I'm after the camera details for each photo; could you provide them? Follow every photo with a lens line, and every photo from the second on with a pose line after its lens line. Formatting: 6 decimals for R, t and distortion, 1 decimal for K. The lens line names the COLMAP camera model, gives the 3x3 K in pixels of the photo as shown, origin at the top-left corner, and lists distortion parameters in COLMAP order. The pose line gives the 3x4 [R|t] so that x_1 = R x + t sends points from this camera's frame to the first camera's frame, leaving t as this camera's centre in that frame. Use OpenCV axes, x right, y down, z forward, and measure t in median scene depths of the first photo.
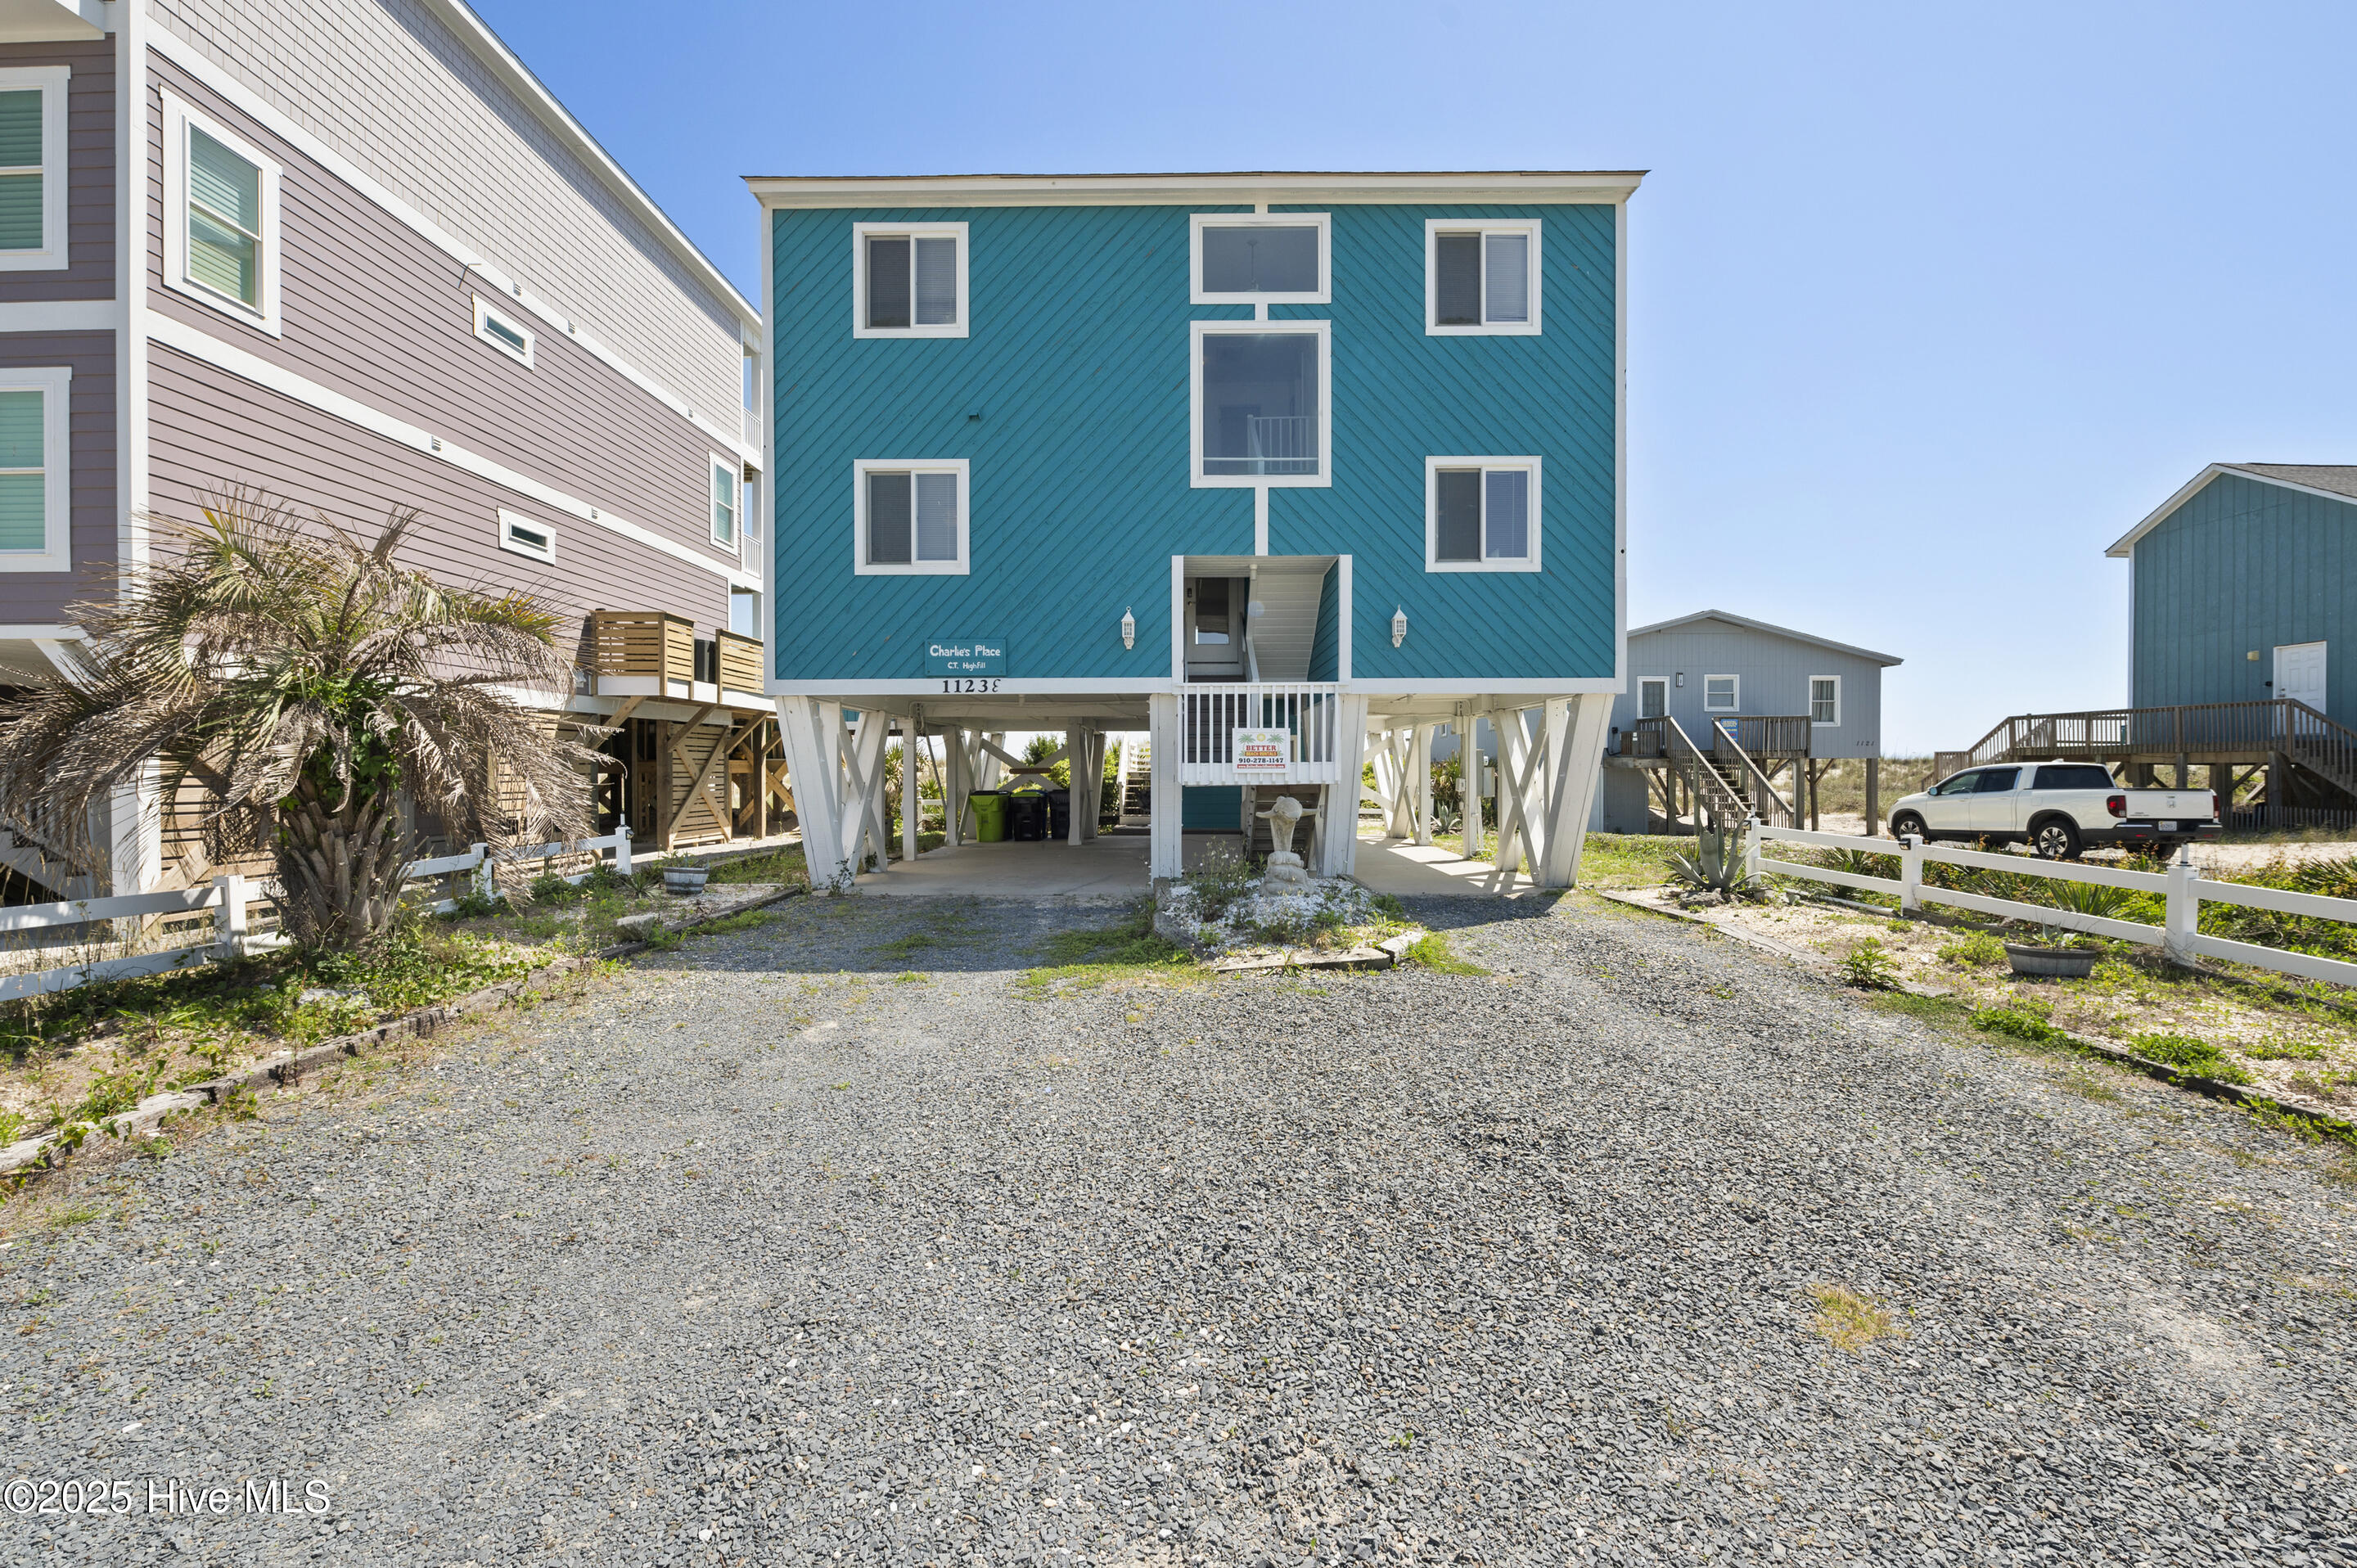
lens RADIAL K [[895.9, 0, 1178.5], [0, 895.9, 784.0], [0, 0, 1]] dist [-0.003141, -0.000146]
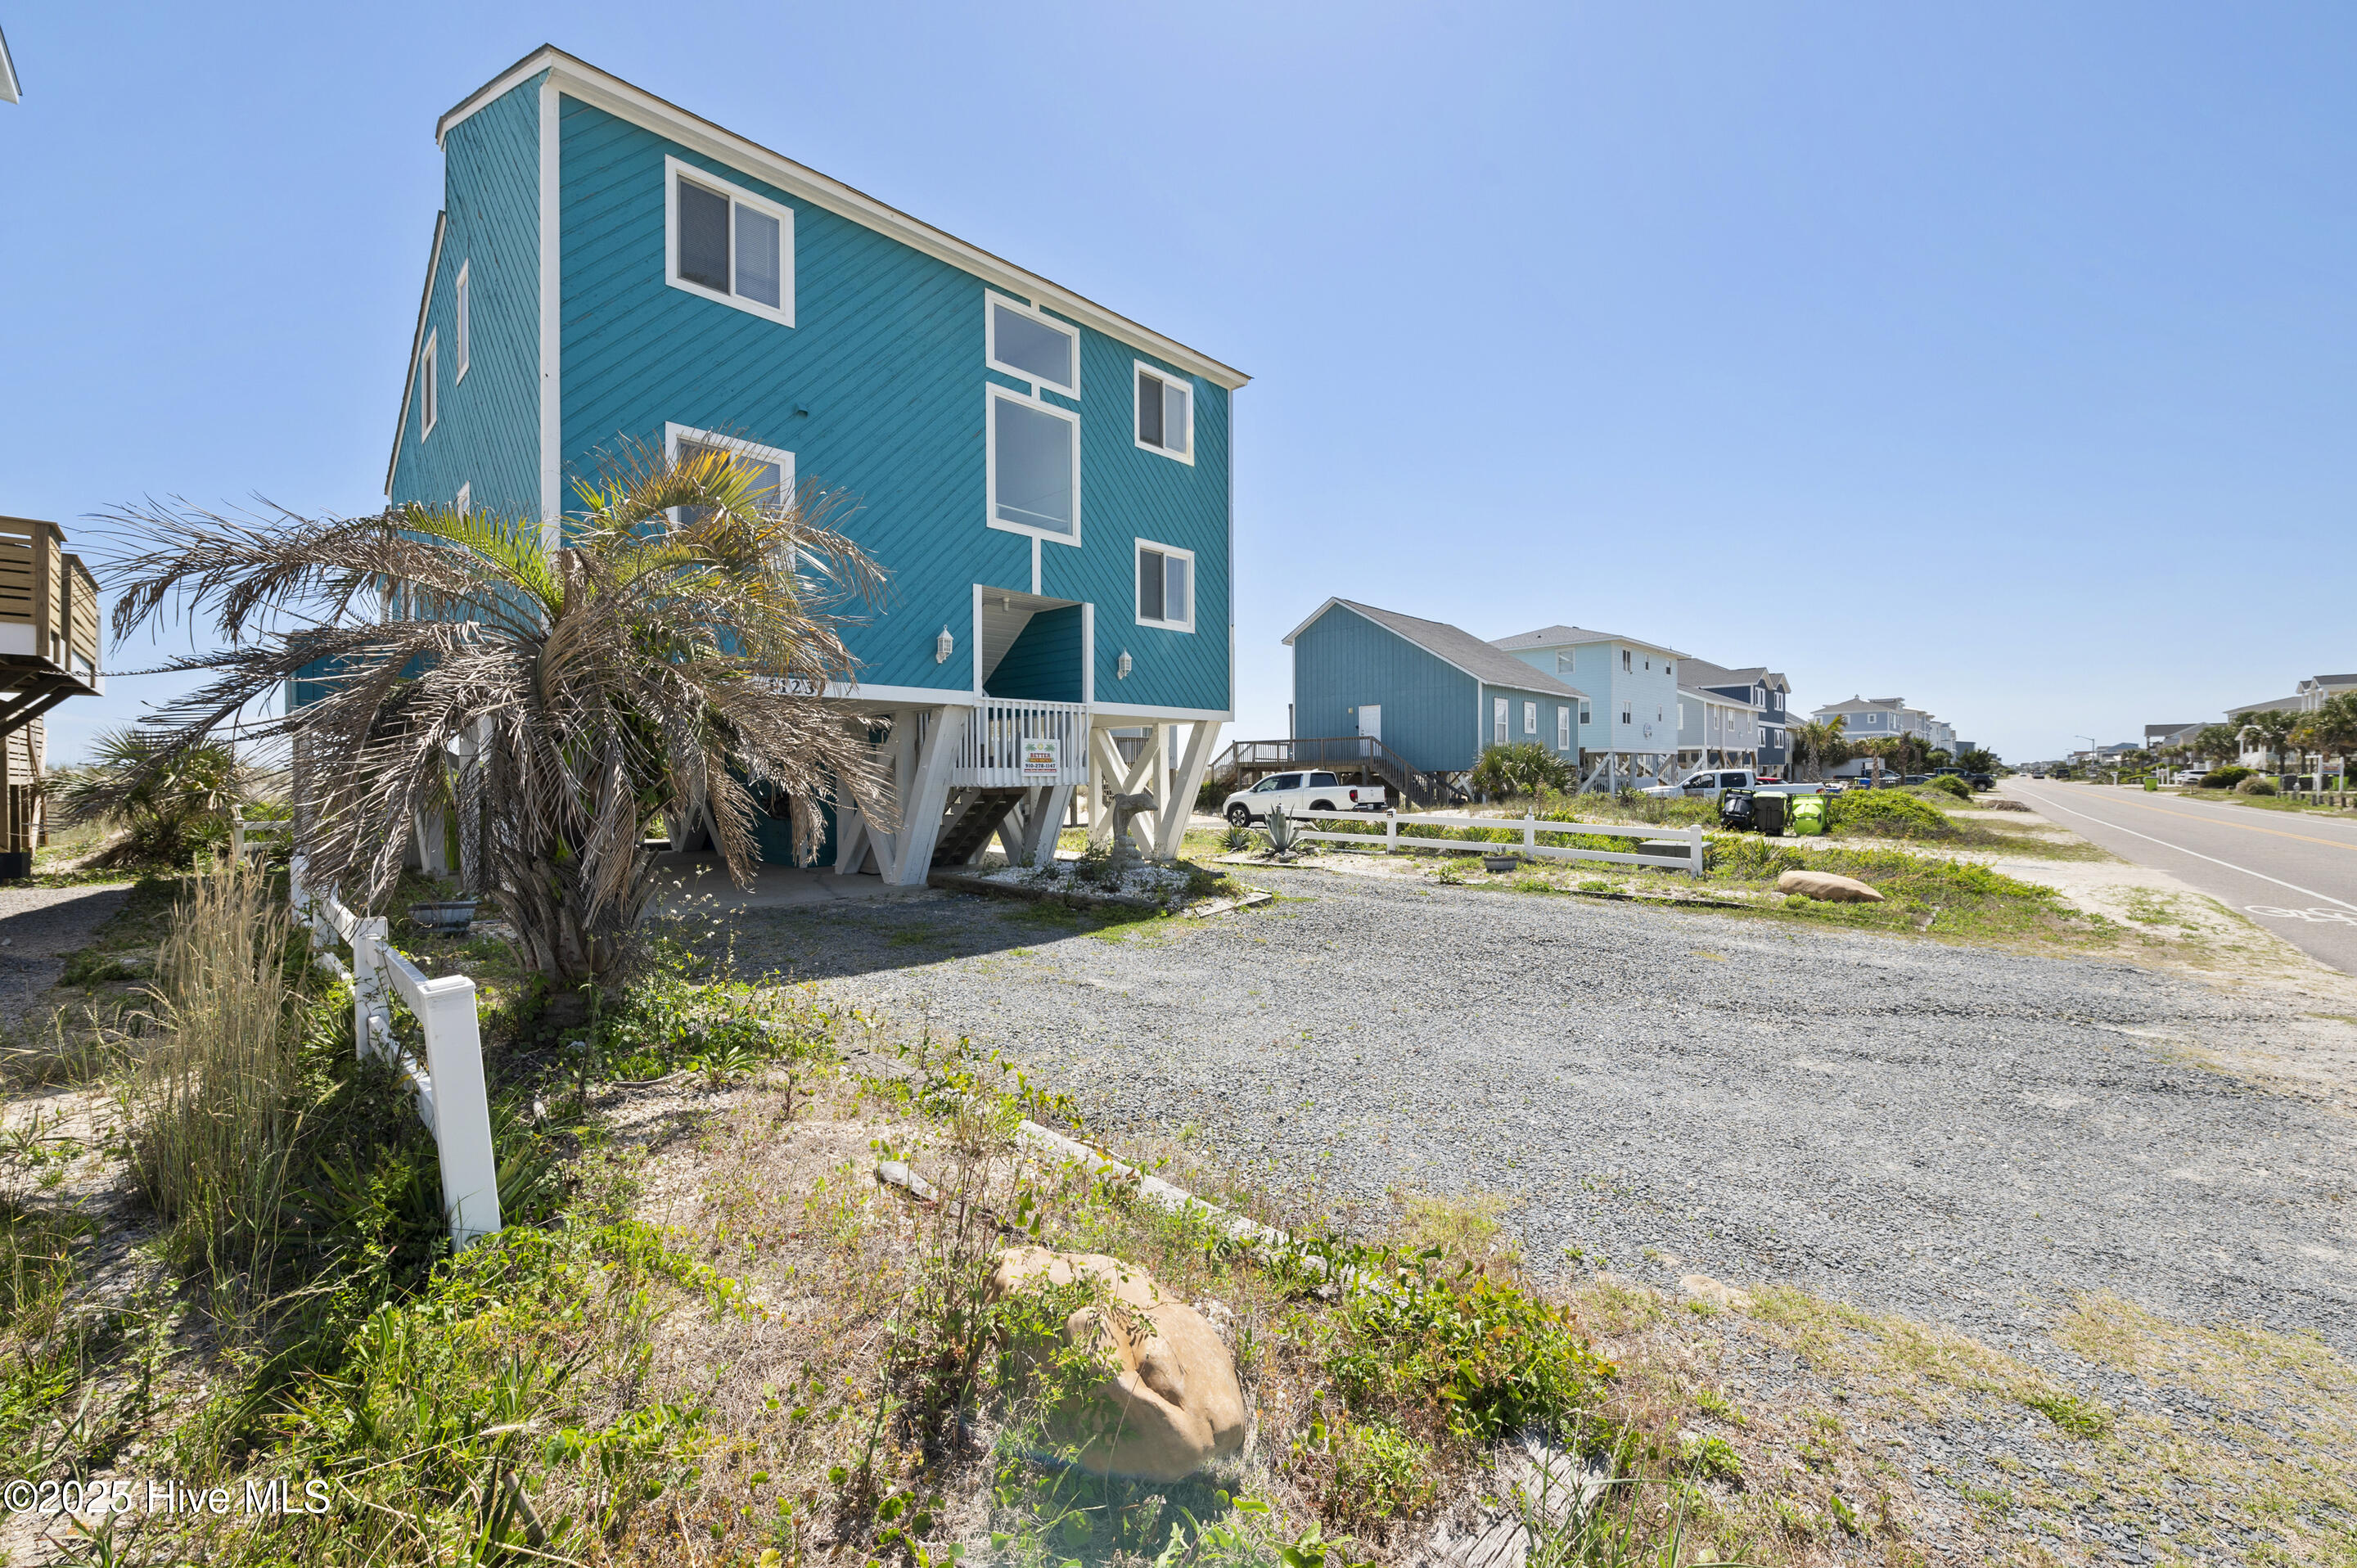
lens RADIAL K [[941.8, 0, 1178.5], [0, 941.8, 784.0], [0, 0, 1]] dist [-0.000730, -0.000505]
pose [[0.689705, -0.006306, 0.724063, -0.690112], [0.012639, 0.999915, -0.003330, 0.004492], [-0.723980, 0.011448, 0.689726, -0.002263]]
